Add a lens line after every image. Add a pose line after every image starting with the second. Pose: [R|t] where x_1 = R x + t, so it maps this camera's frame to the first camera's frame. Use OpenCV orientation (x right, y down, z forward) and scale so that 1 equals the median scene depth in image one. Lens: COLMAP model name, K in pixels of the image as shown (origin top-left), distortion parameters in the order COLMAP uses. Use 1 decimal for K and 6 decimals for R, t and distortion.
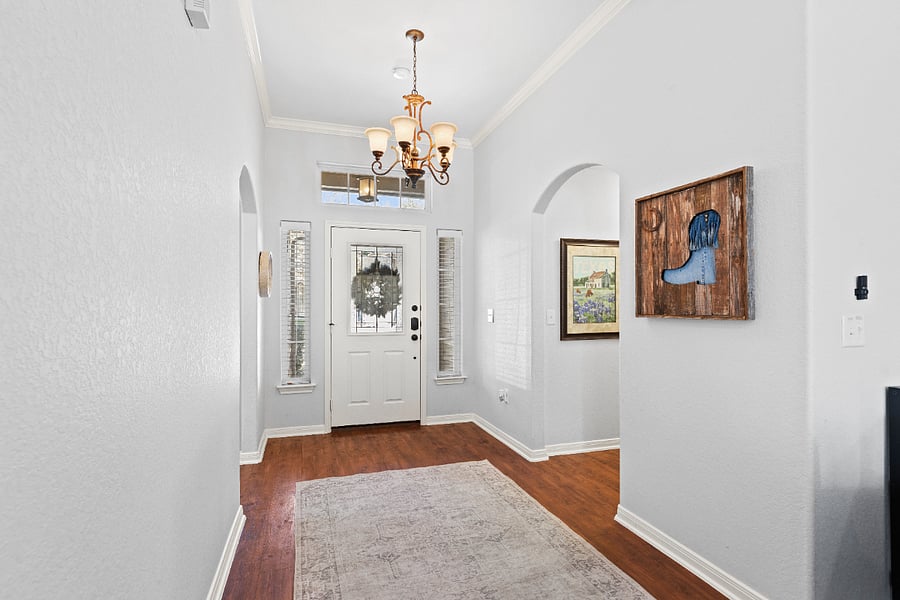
lens RADIAL K [[403.4, 0, 450.0], [0, 403.4, 302.1], [0, 0, 1]] dist [0.002317, -0.000230]
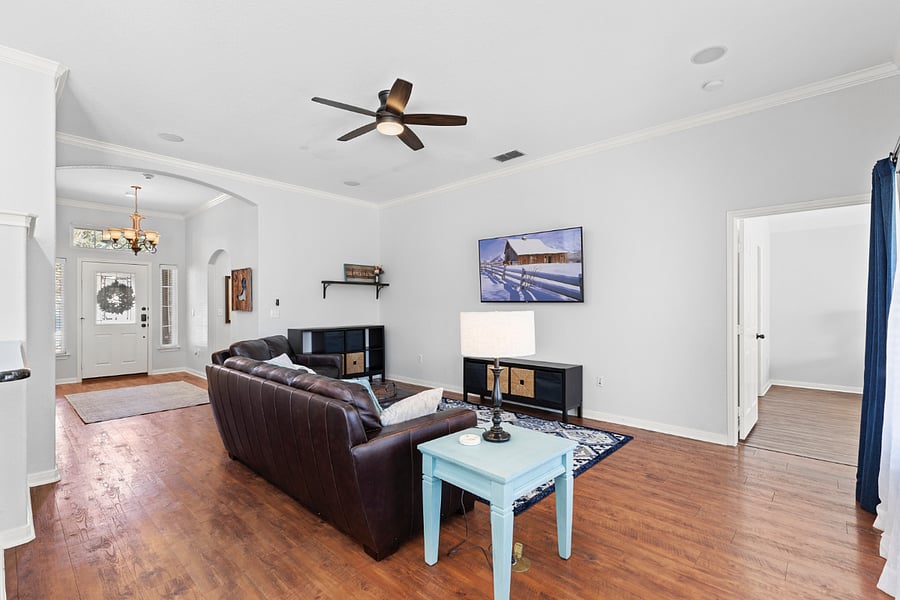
lens RADIAL K [[403.4, 0, 450.0], [0, 403.4, 302.1], [0, 0, 1]] dist [0.002317, -0.000230]
pose [[0.877974, 0.001466, 0.478707, 0.245551], [-0.001643, 0.999999, -0.000047, -0.016289], [-0.478706, -0.000745, 0.877975, -1.205966]]
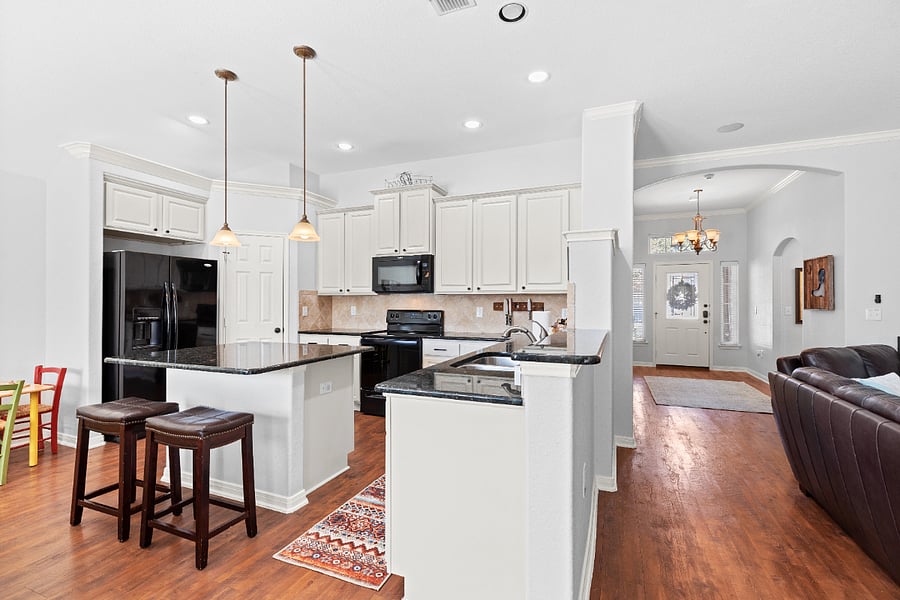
lens RADIAL K [[403.4, 0, 450.0], [0, 403.4, 302.1], [0, 0, 1]] dist [0.002317, -0.000230]
pose [[0.754022, 0.000749, -0.656848, 0.246647], [0.003787, 0.999978, 0.005487, -0.015865], [0.656838, -0.006624, 0.754003, -1.167815]]
